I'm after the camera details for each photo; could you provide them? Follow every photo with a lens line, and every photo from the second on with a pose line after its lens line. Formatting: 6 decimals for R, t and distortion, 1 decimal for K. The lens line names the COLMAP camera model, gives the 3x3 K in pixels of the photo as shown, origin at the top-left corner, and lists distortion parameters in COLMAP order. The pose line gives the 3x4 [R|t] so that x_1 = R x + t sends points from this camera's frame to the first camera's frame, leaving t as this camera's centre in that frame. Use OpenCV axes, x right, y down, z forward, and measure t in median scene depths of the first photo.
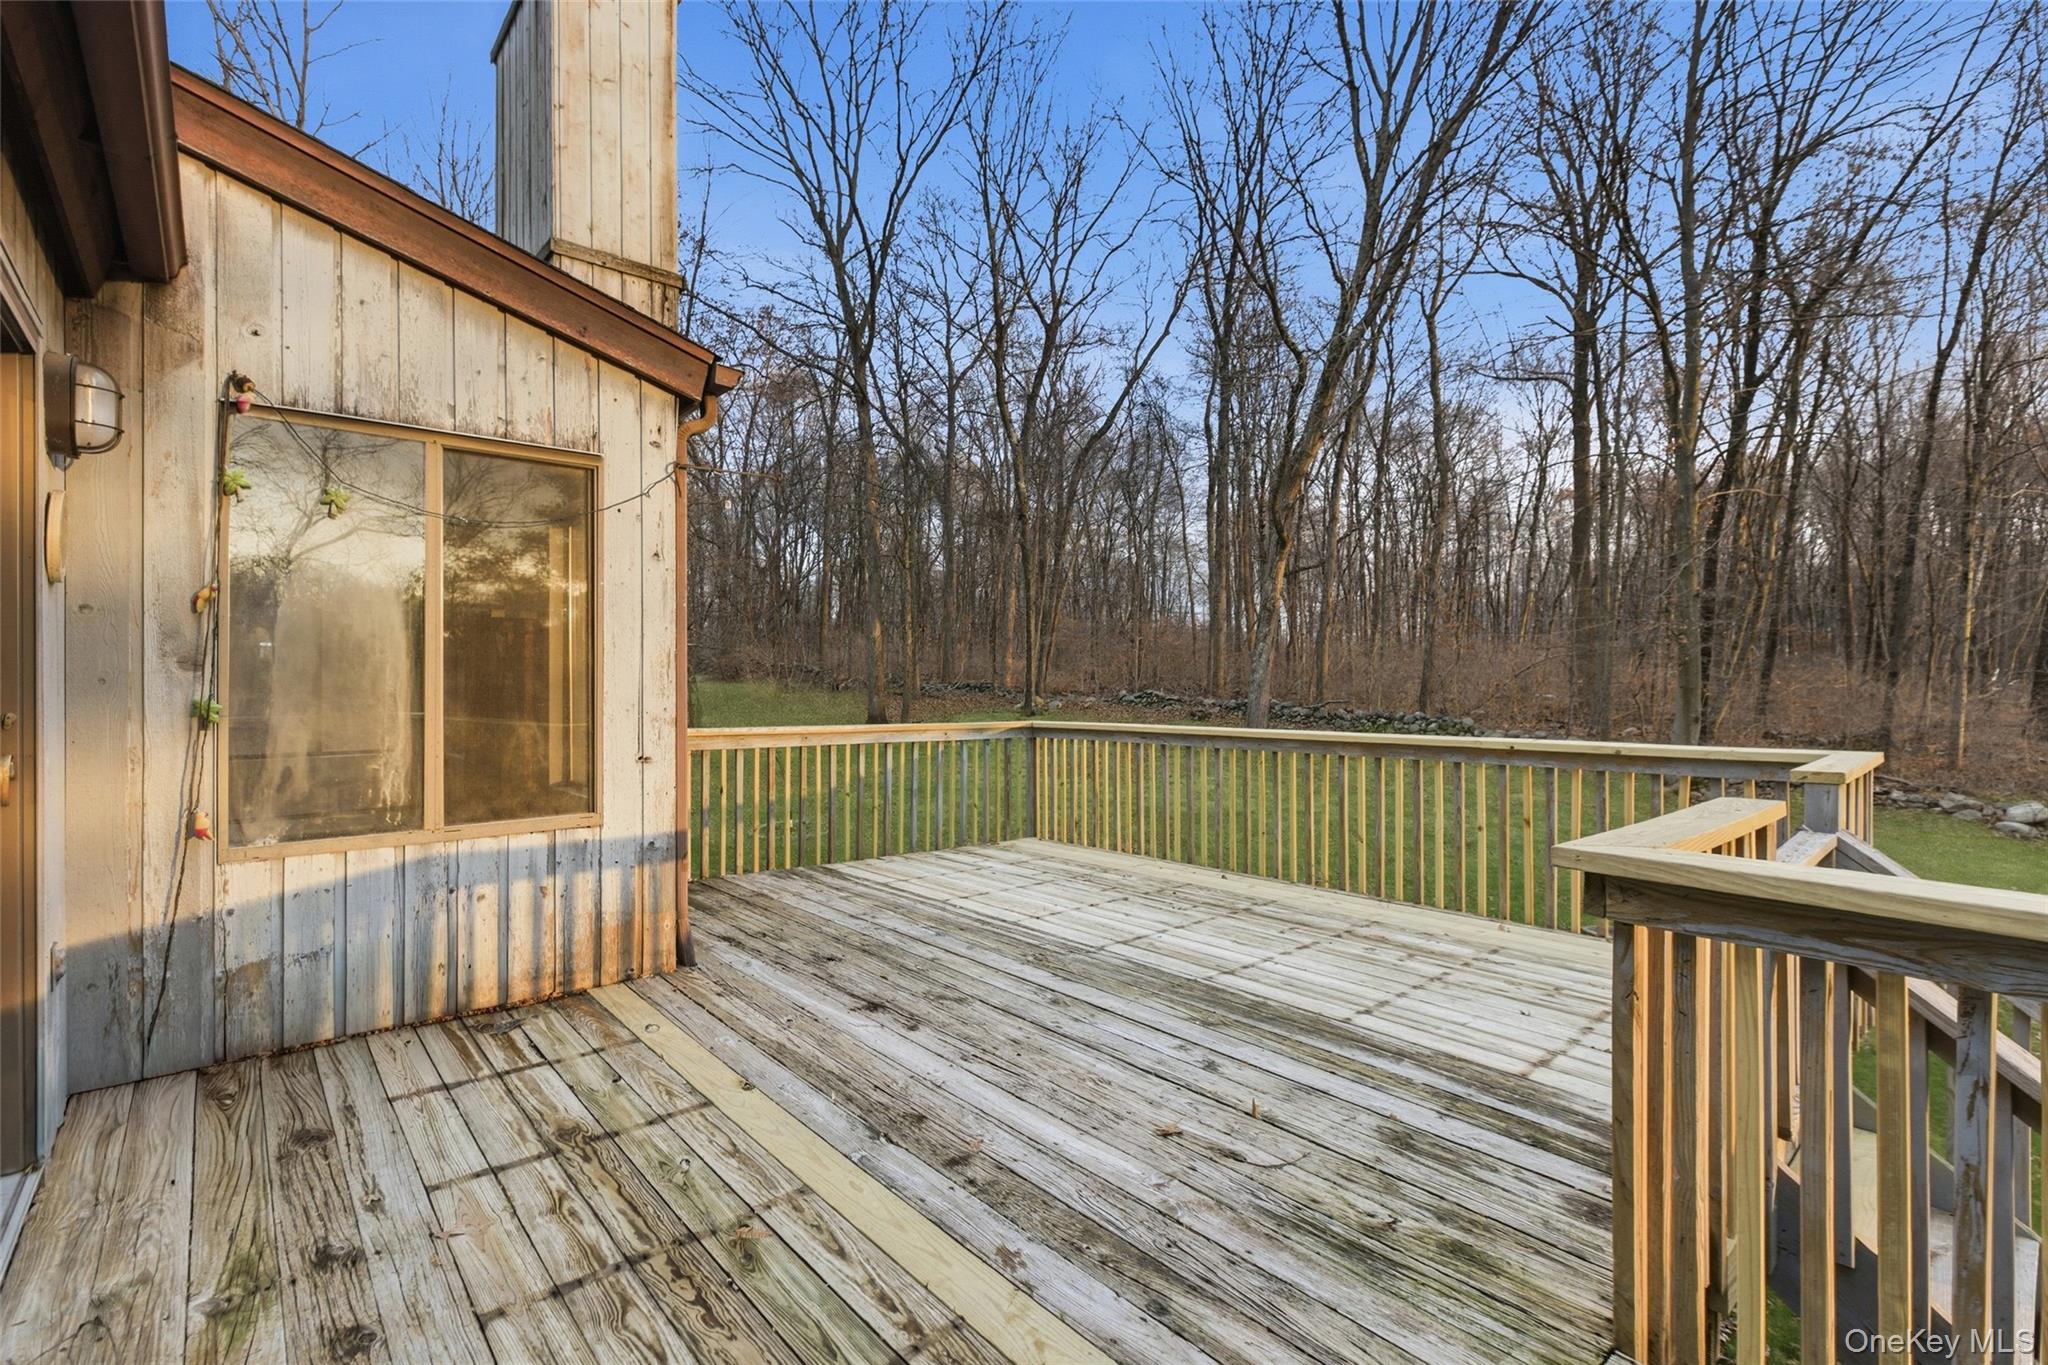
lens RADIAL K [[957.1, 0, 1024.0], [0, 957.1, 682.5], [0, 0, 1]] dist [-0.001593, 0.000431]
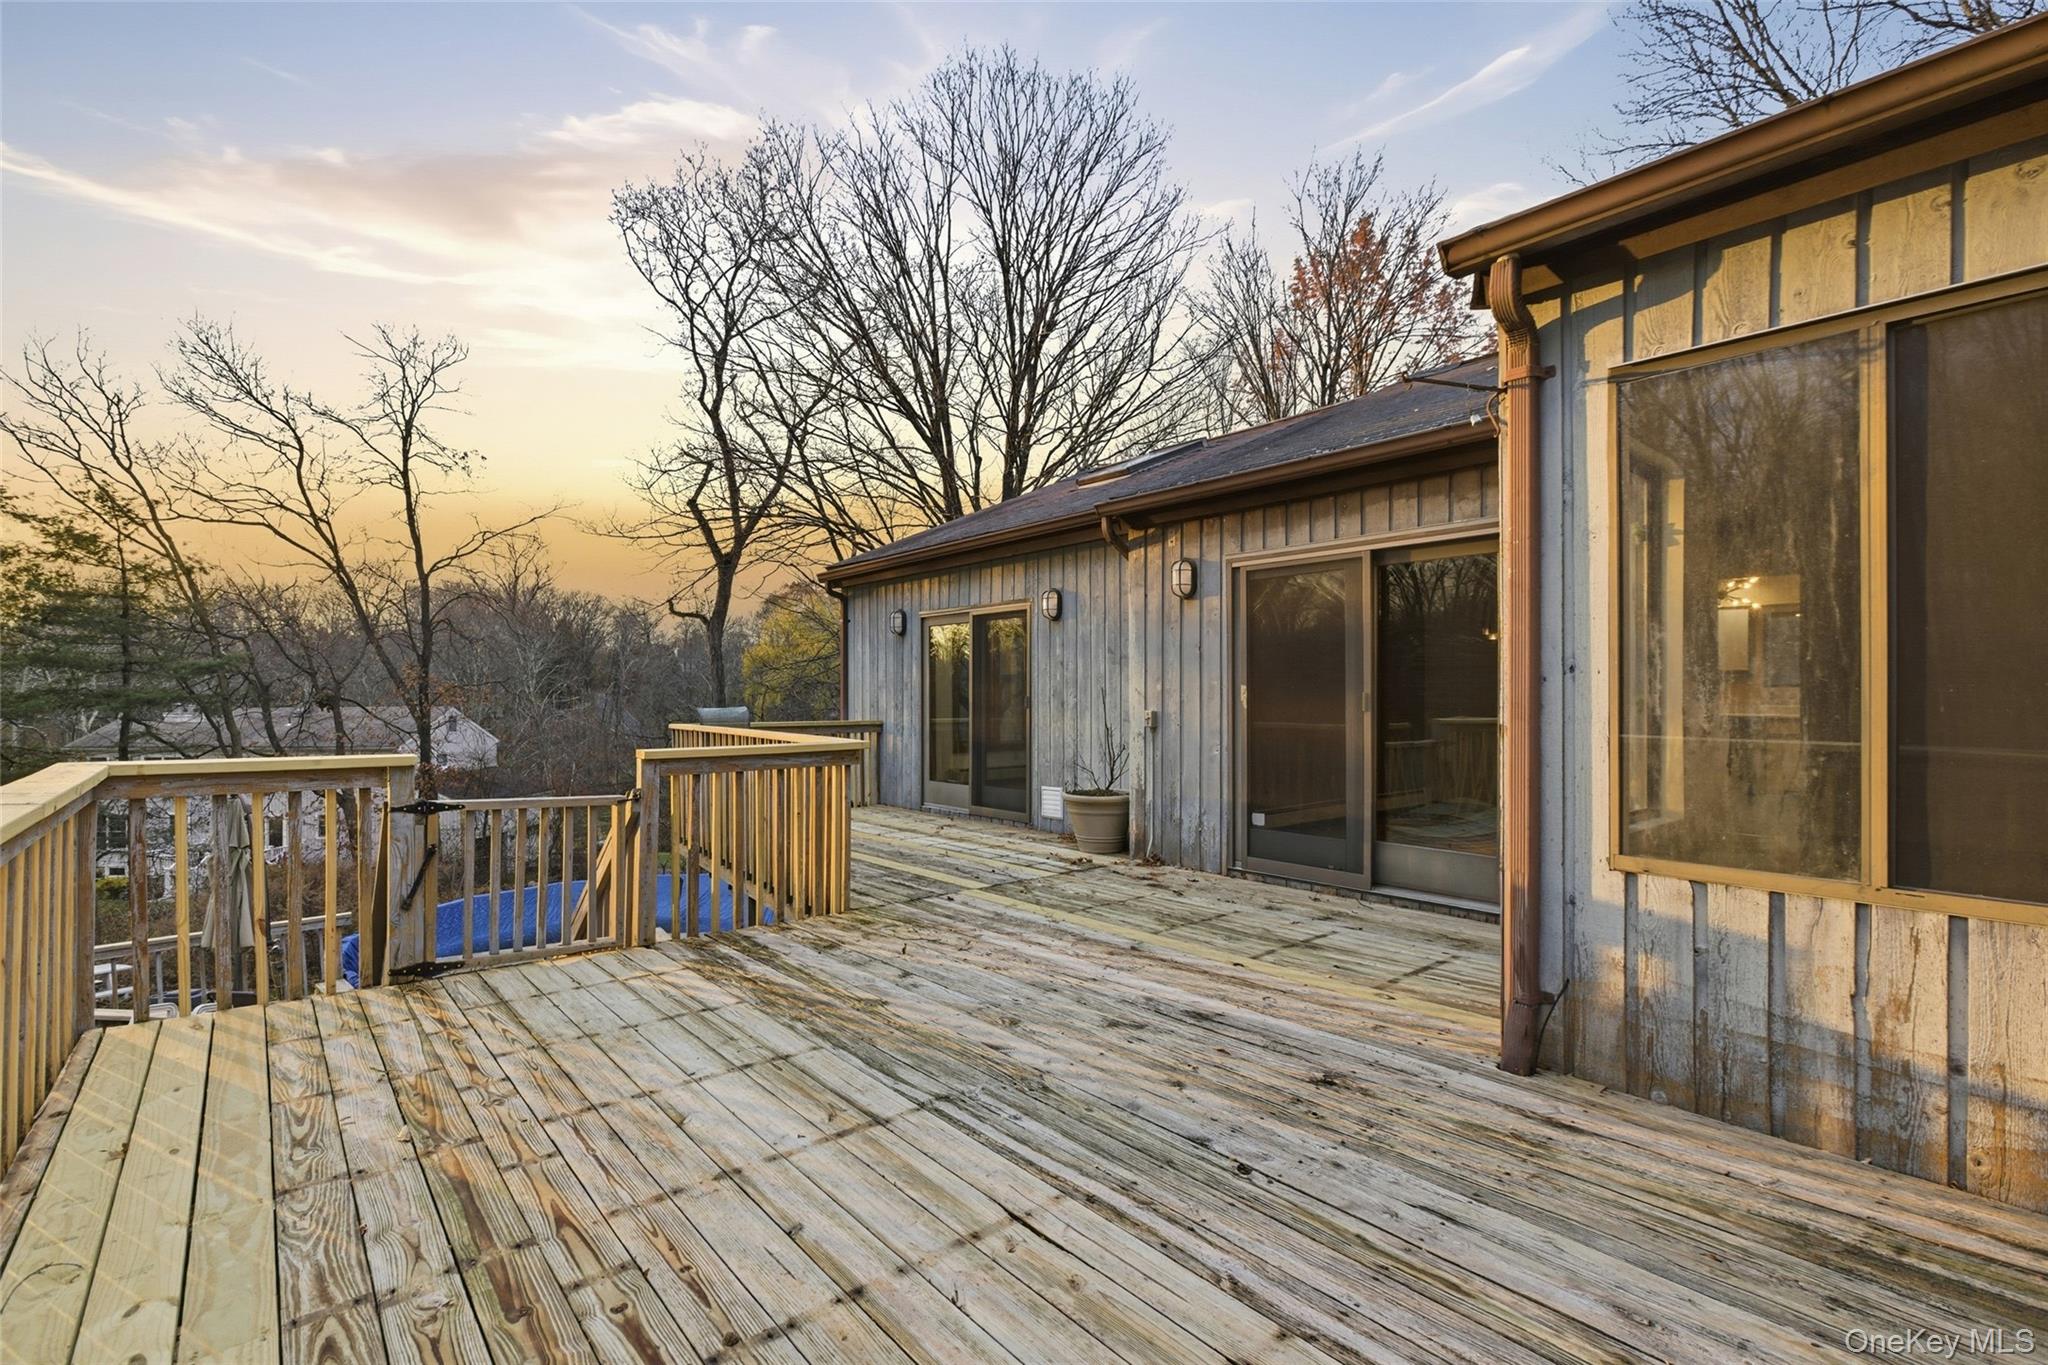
lens RADIAL K [[957.1, 0, 1024.0], [0, 957.1, 682.5], [0, 0, 1]] dist [-0.001593, 0.000431]
pose [[-0.999630, -0.001068, 0.027188, -0.001034], [-0.001367, 0.999939, -0.010996, 0.004498], [-0.027174, -0.011029, -0.999570, 0.816148]]
